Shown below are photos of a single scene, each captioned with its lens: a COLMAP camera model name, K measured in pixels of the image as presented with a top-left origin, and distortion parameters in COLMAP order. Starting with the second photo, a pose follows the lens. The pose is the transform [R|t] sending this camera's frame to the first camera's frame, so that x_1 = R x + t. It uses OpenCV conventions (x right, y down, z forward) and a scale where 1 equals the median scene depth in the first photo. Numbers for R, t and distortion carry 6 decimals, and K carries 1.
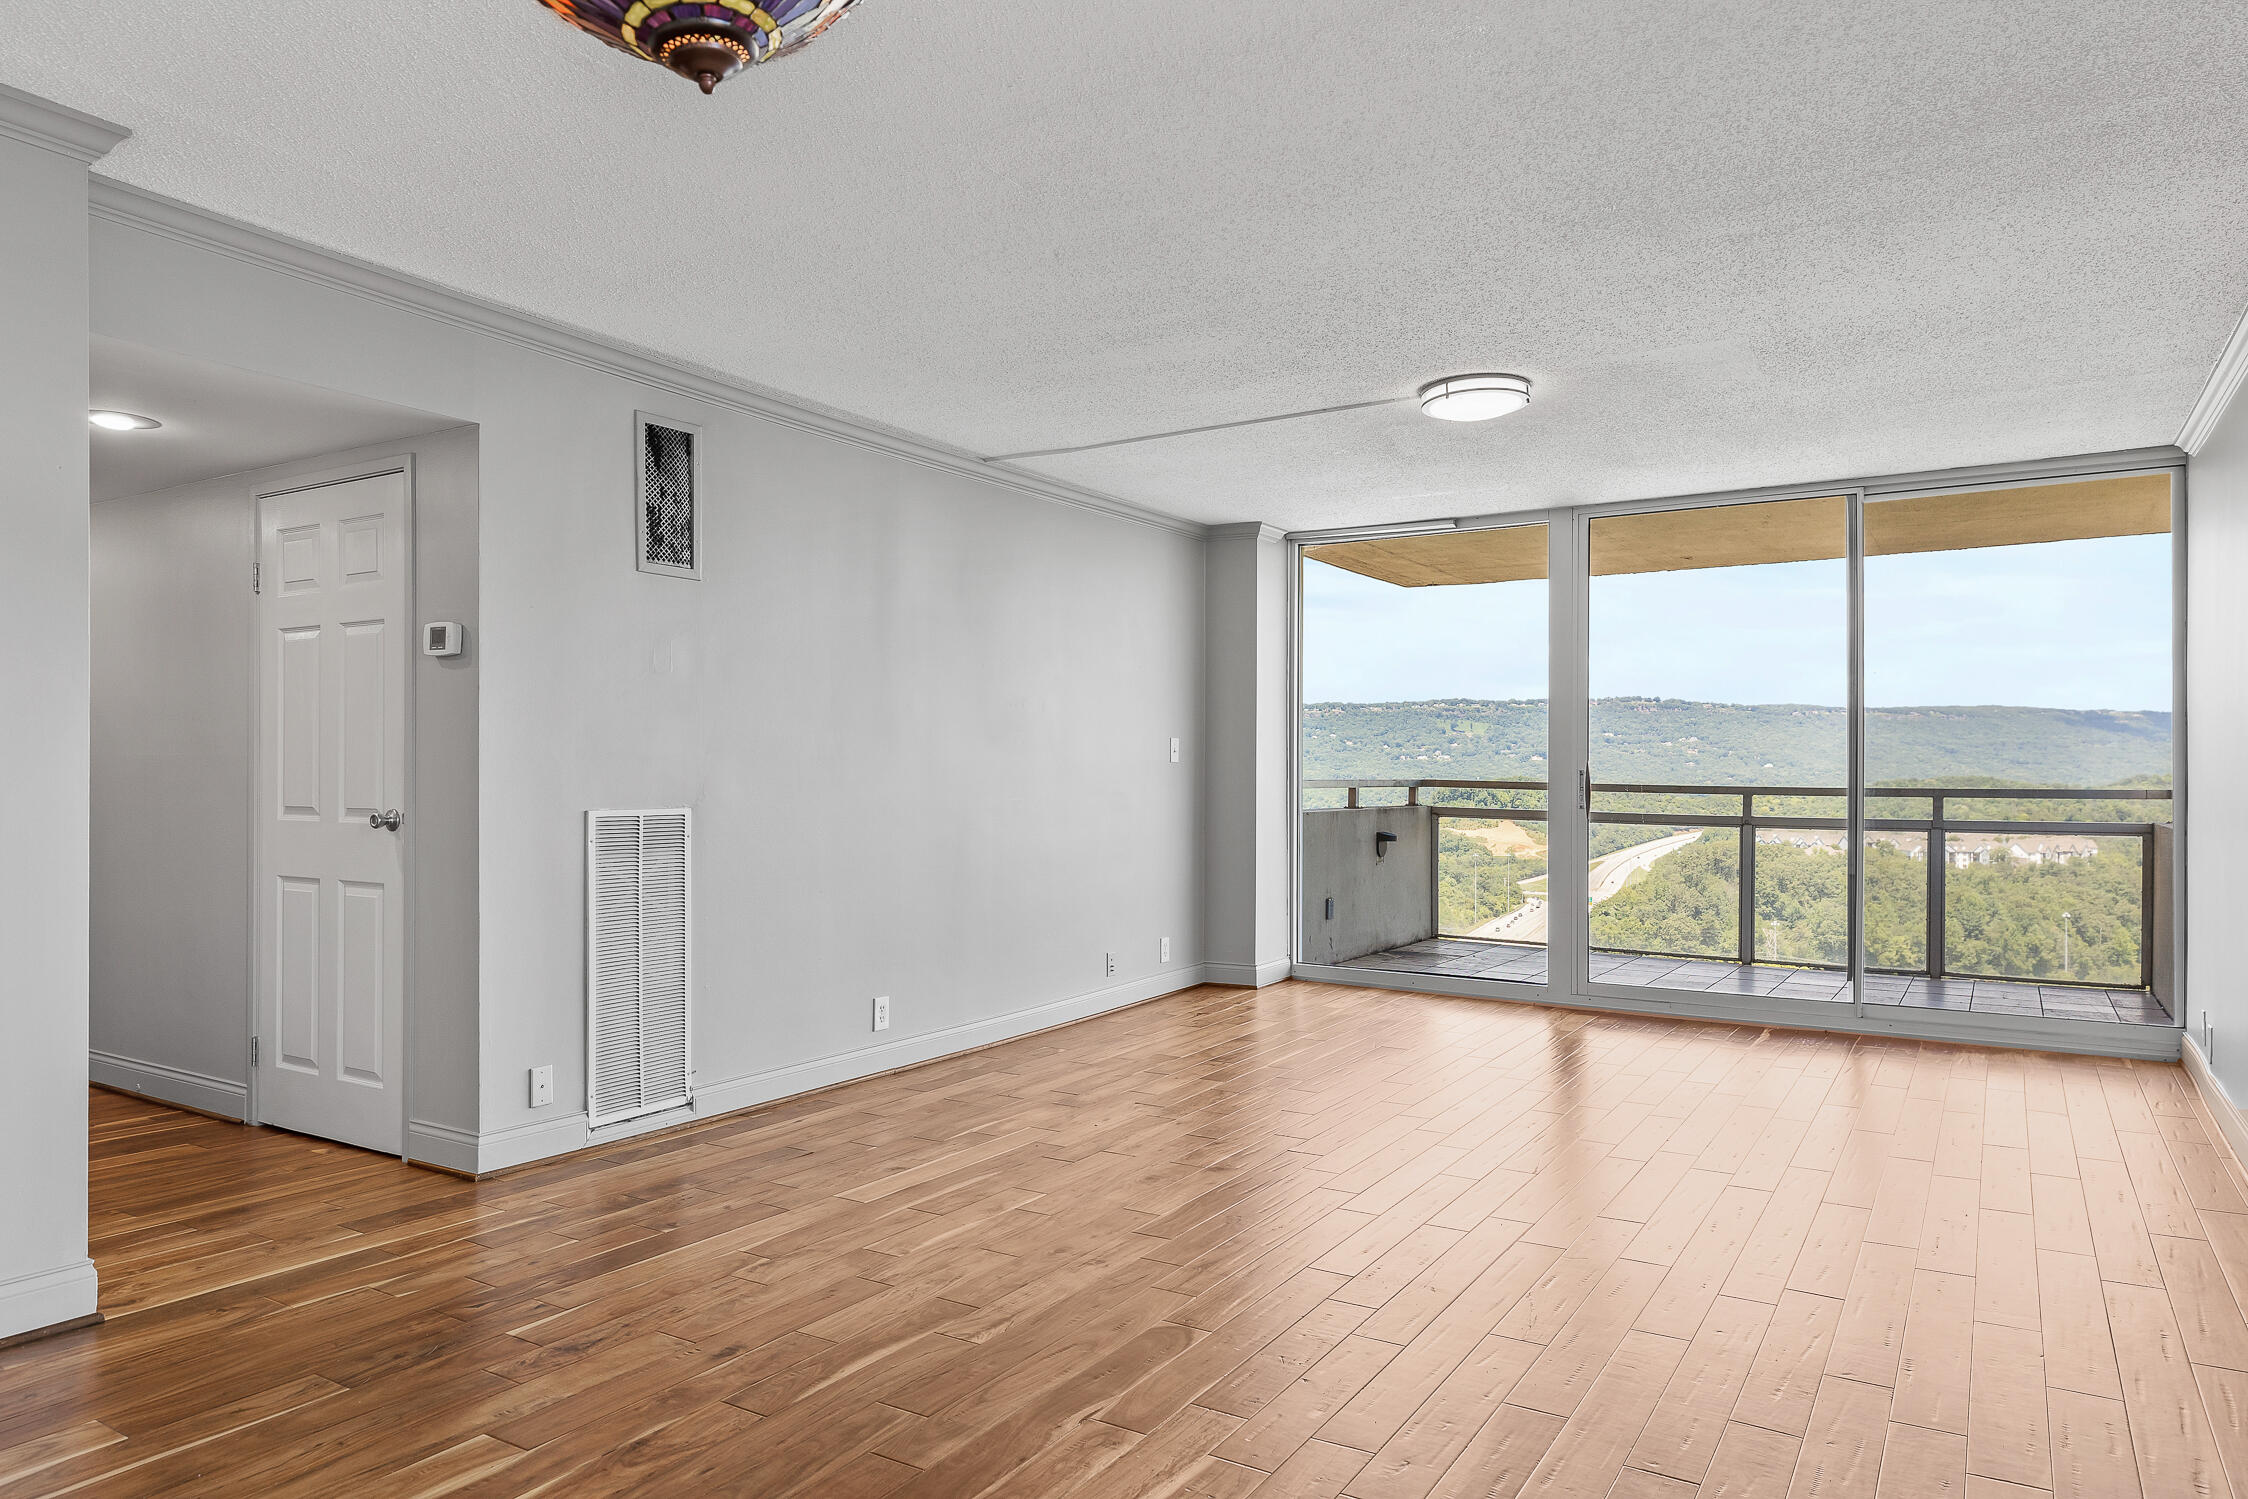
lens RADIAL K [[1424.0, 0, 1141.1], [0, 1424.0, 774.4], [0, 0, 1]] dist [0.005301, 0.000546]
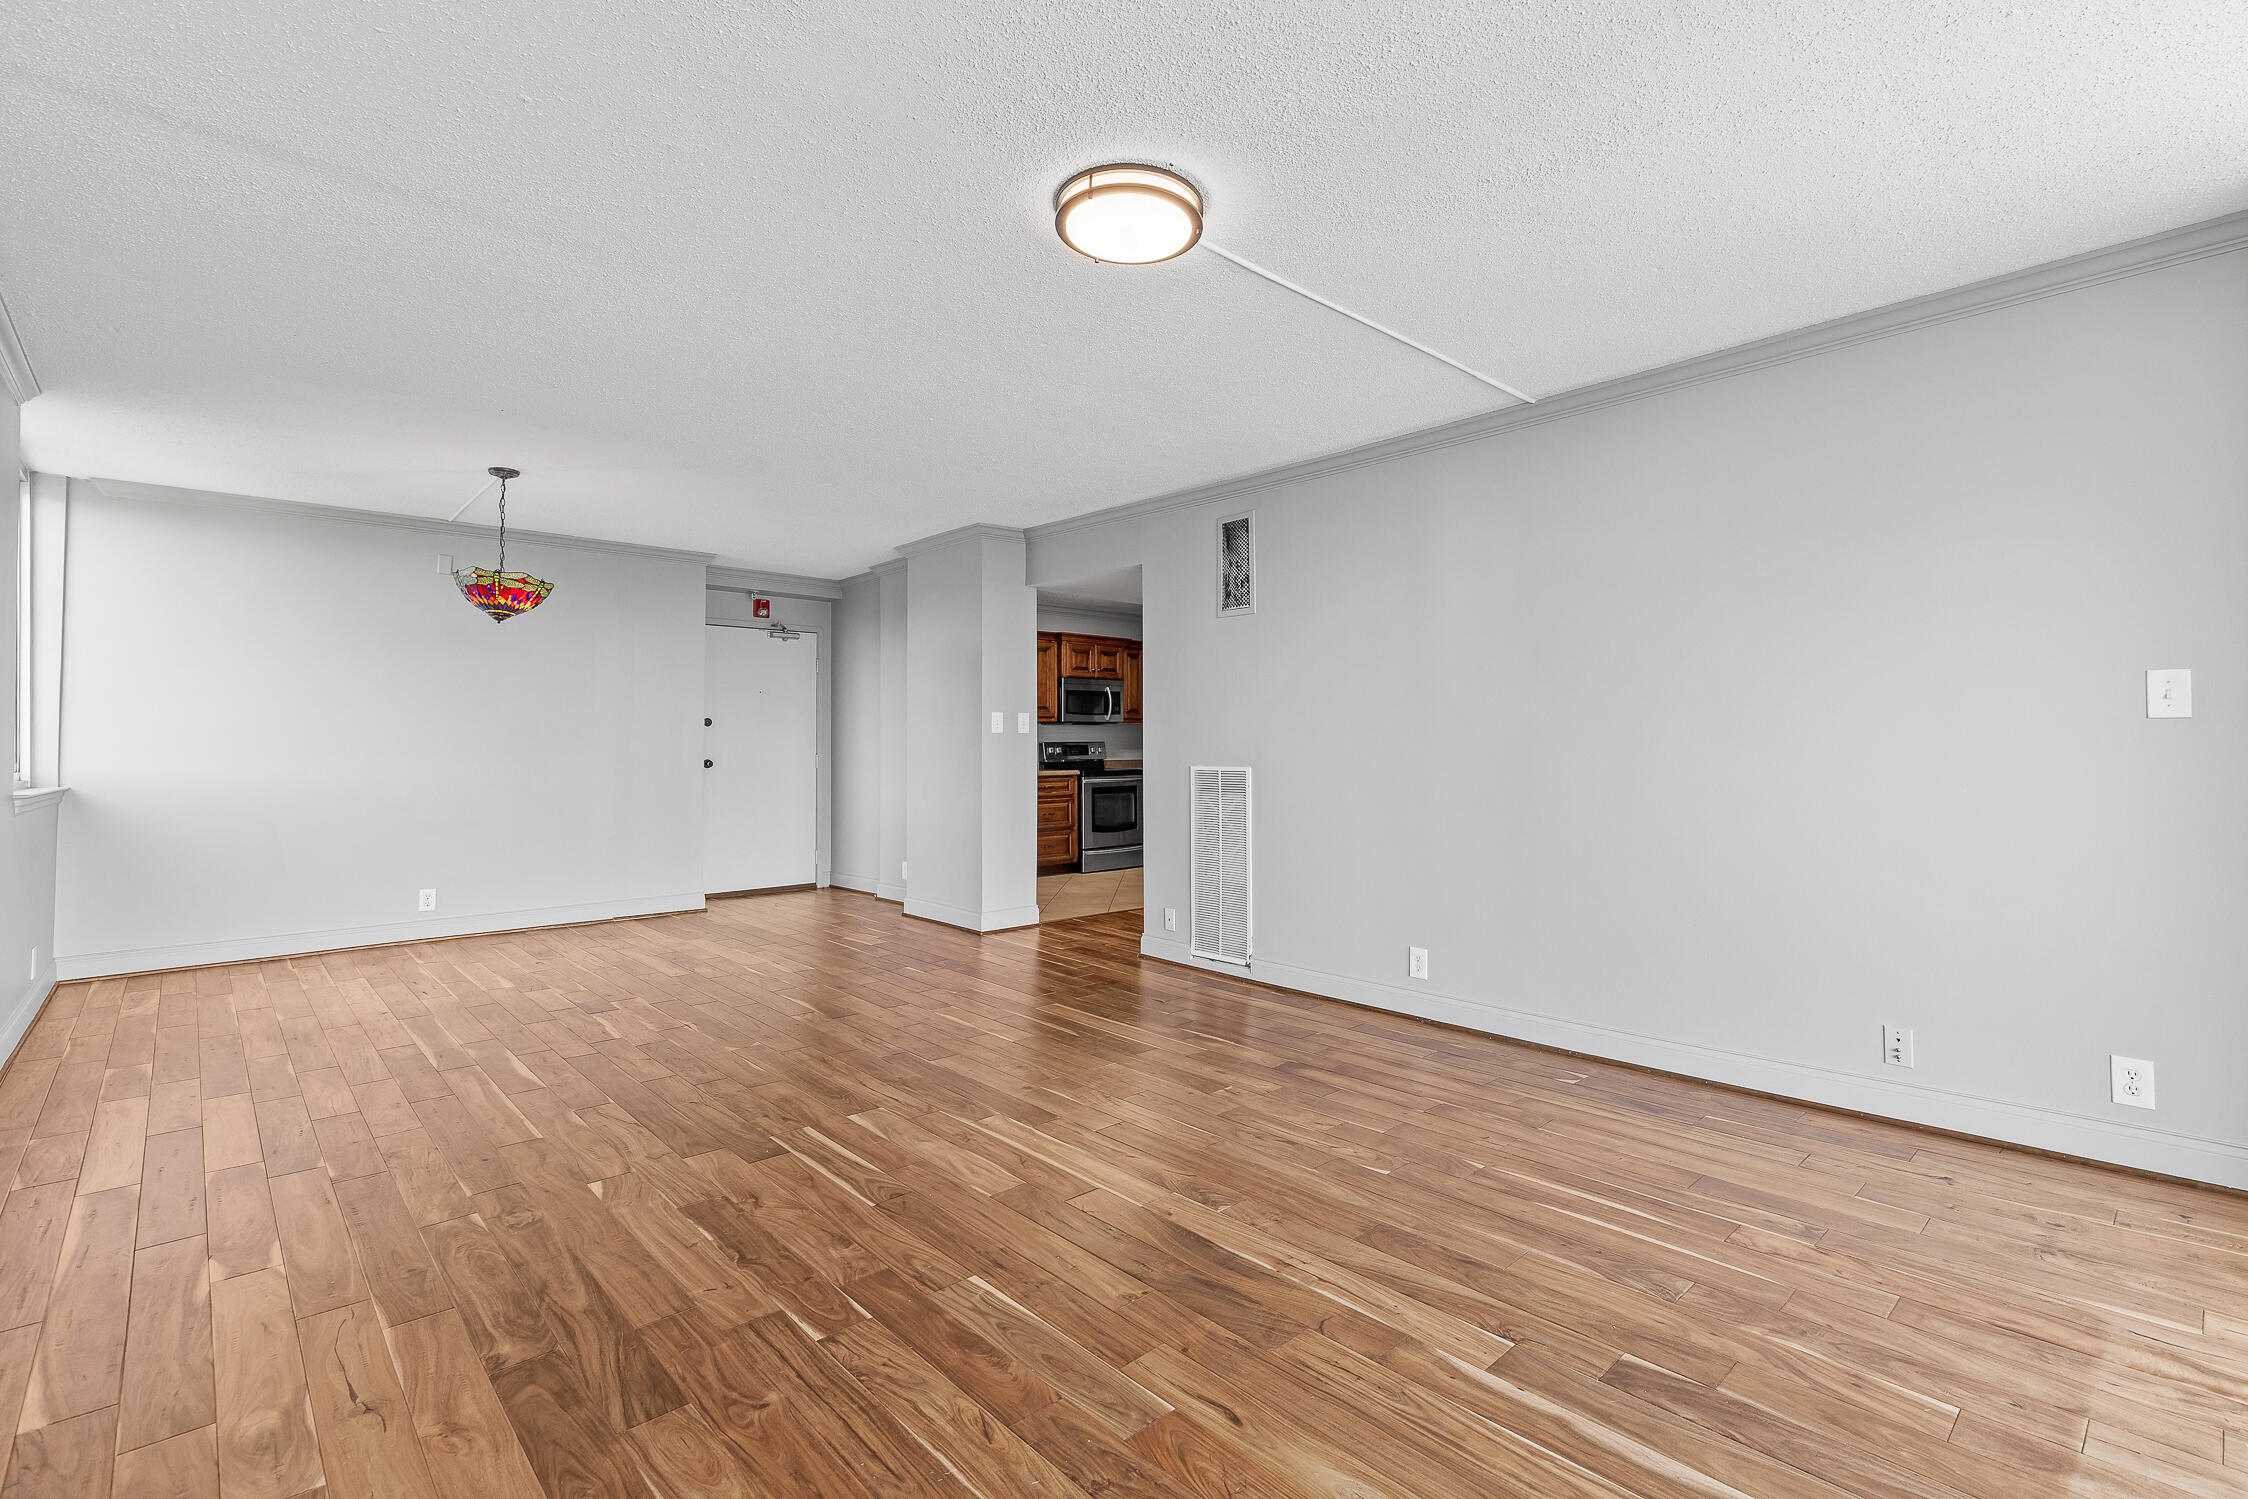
lens RADIAL K [[1035.3, 0, 1145.0], [0, 1035.3, 715.2], [0, 0, 1]] dist [0.003183, -0.000506]
pose [[-0.274095, -0.029118, -0.961262, 0.728193], [0.000746, 0.999535, -0.030490, 0.001981], [0.961702, -0.009074, -0.273946, 1.147140]]
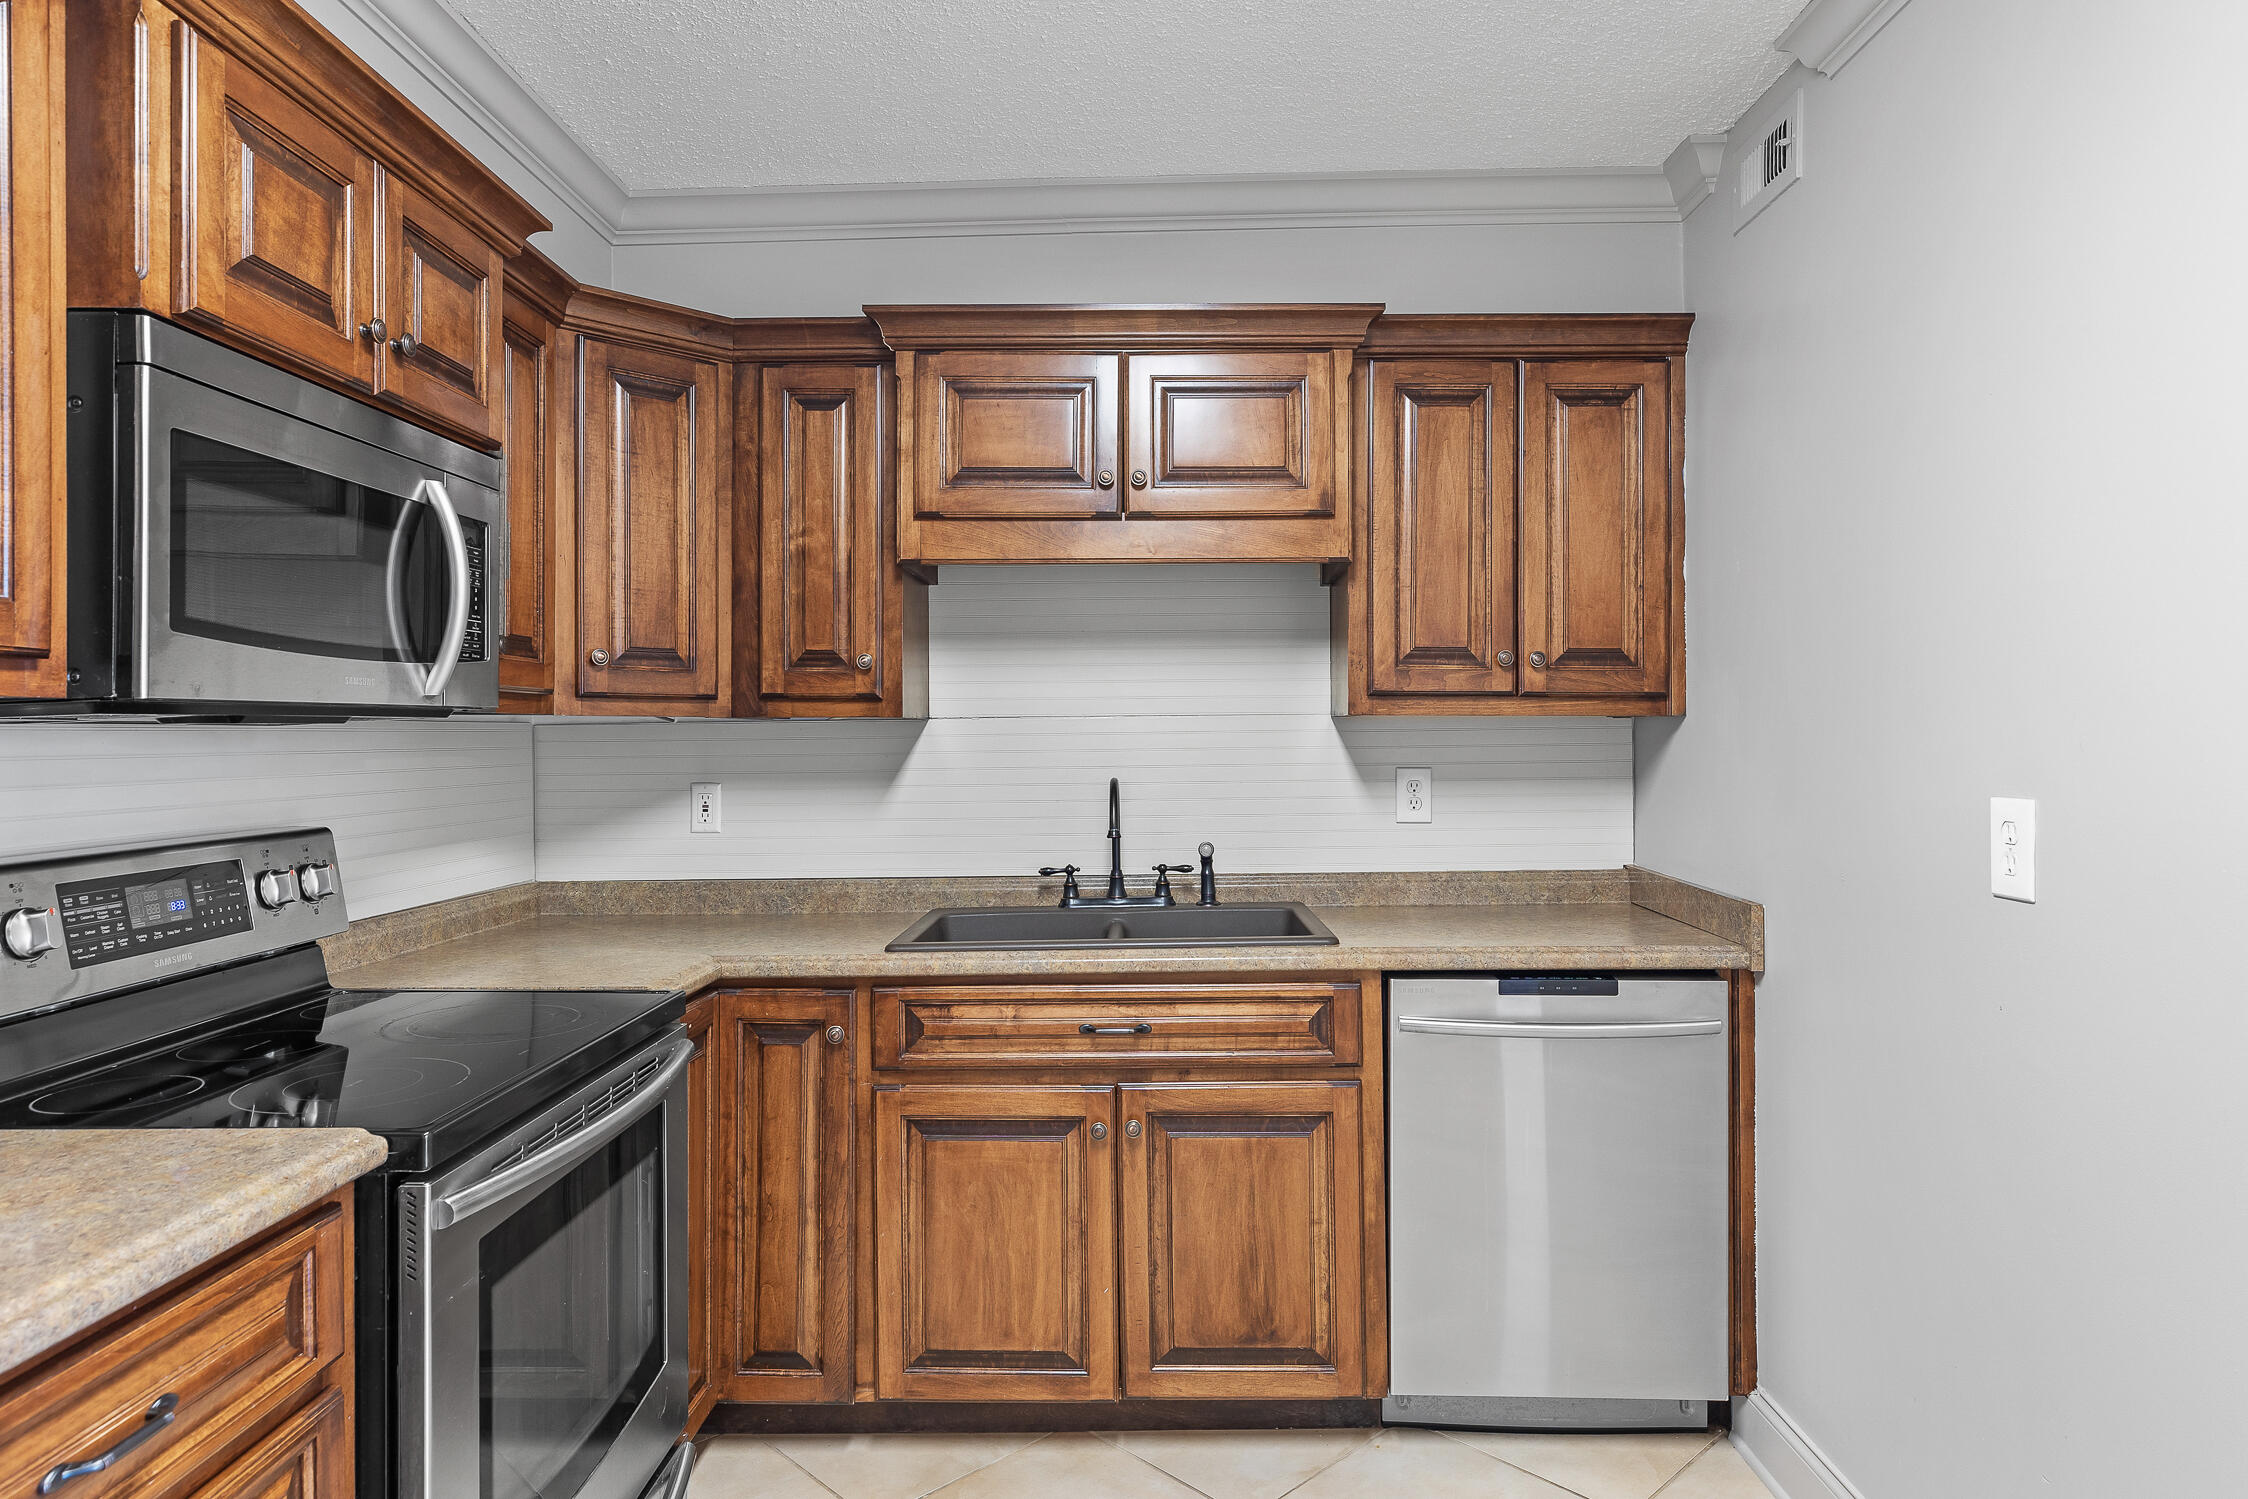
lens RADIAL K [[1306.0, 0, 1115.9], [0, 1306.0, 733.4], [0, 0, 1]] dist [0.004520, -0.000747]
pose [[0.493753, -0.006936, -0.869575, -0.759092], [0.003830, 0.999976, -0.005802, -0.035703], [0.869594, -0.000466, 0.493768, 0.505835]]
